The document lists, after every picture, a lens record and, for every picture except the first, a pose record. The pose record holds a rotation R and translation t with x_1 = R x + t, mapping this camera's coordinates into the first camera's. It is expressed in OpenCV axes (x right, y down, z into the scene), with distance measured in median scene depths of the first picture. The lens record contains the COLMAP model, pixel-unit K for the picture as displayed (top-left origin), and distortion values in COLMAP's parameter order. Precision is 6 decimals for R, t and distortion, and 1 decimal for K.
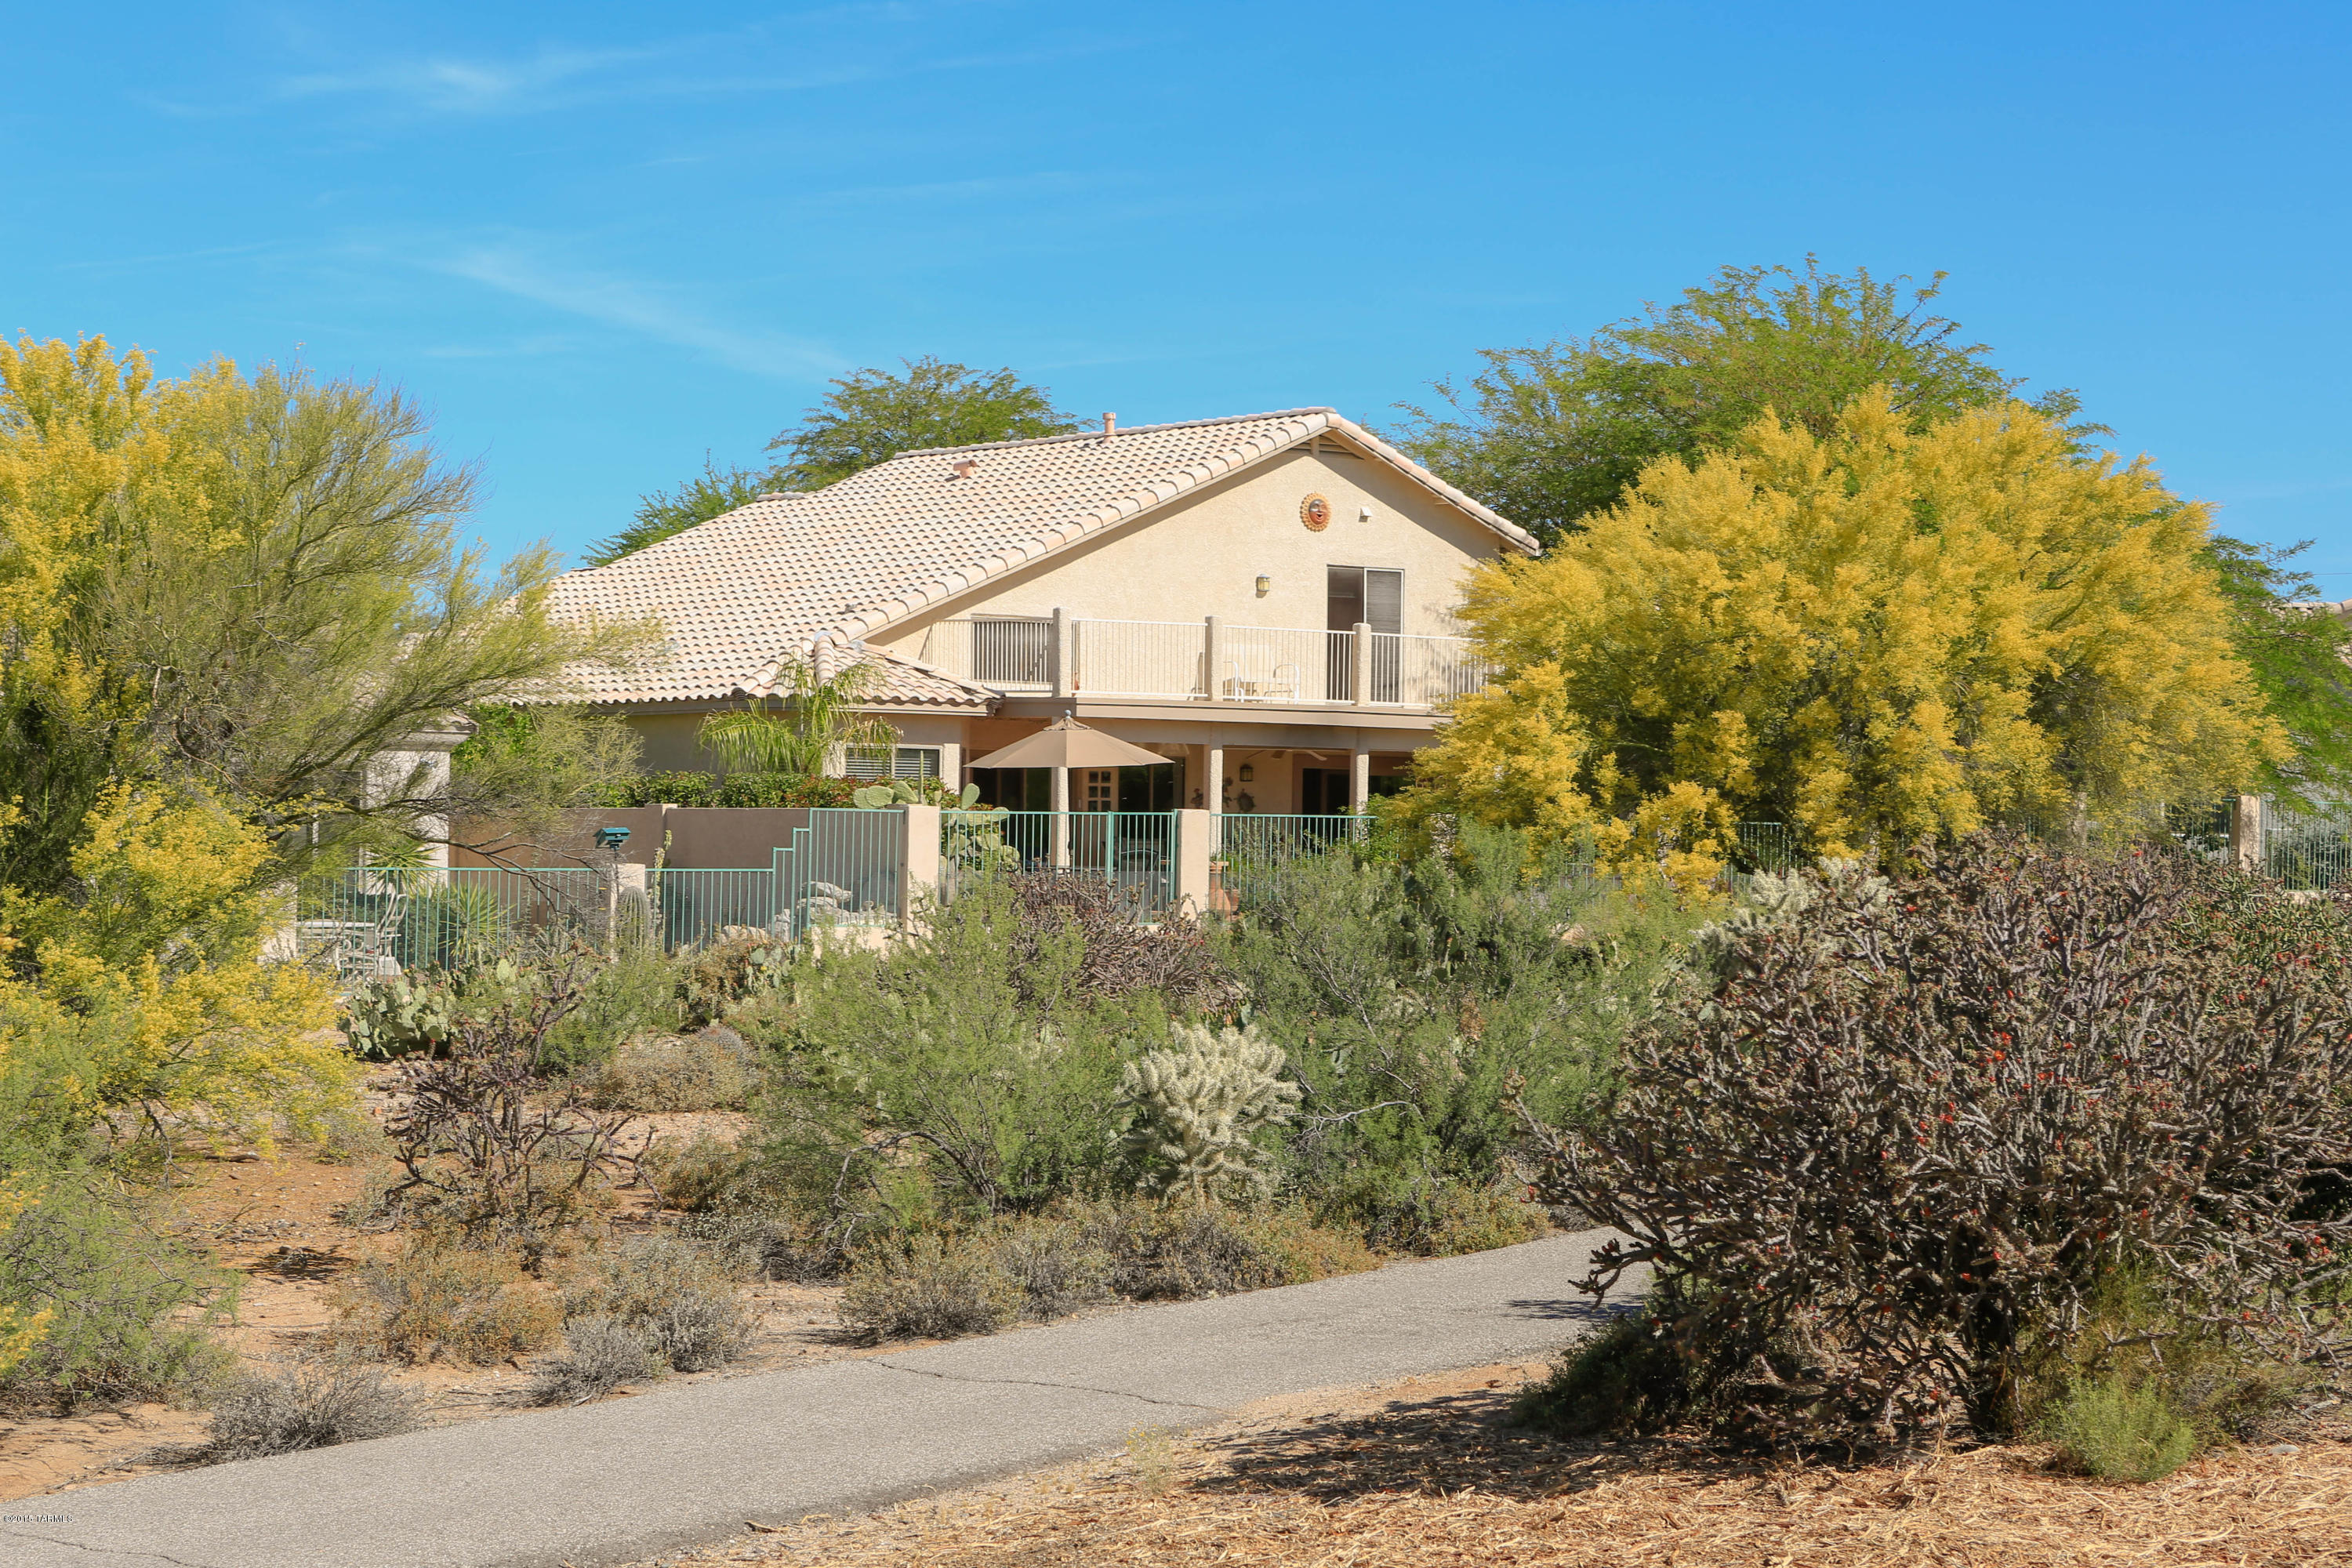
lens RADIAL K [[4720.9, 0, 1177.9], [0, 4720.9, 784.6], [0, 0, 1]] dist [-0.018906, 0.000000]
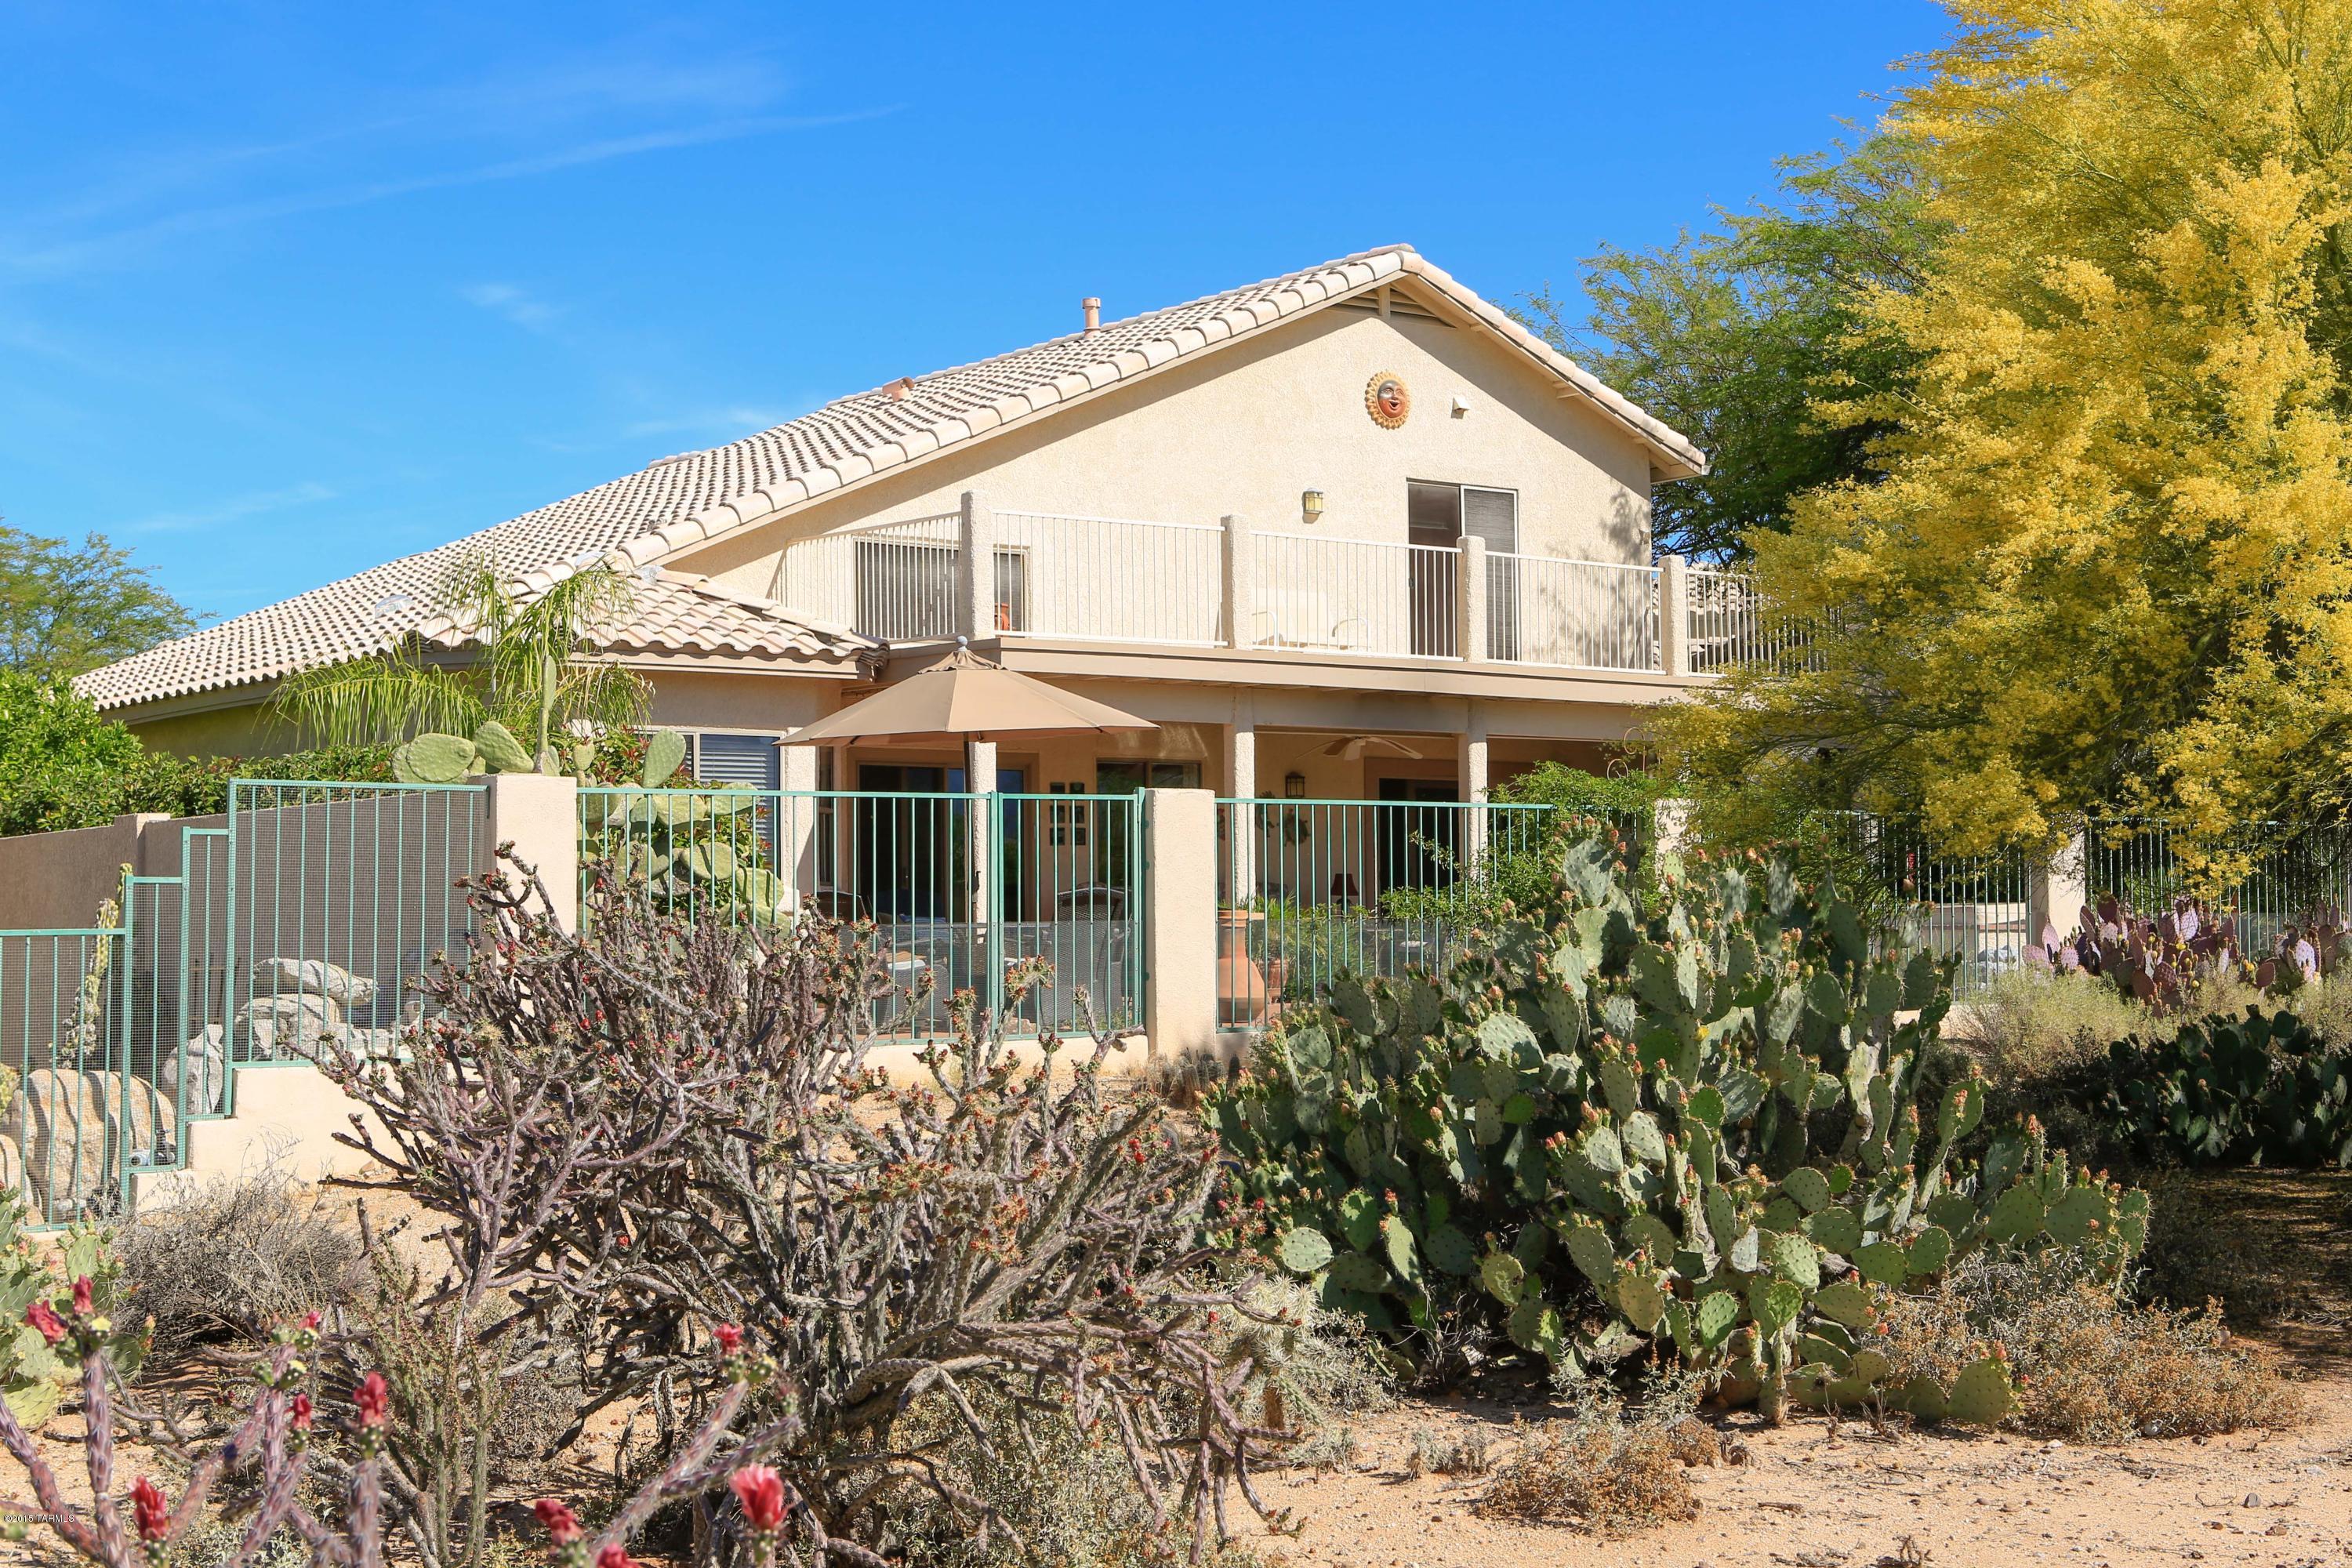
lens RADIAL K [[3310.4, 0, 1170.1], [0, 3310.4, 787.7], [0, 0, 1]] dist [0.032587, 0.000000]
pose [[0.999411, -0.024183, -0.024349, 0.008899], [0.023373, 0.999182, -0.033009, 0.013766], [0.025127, 0.032421, 0.999158, 0.570268]]
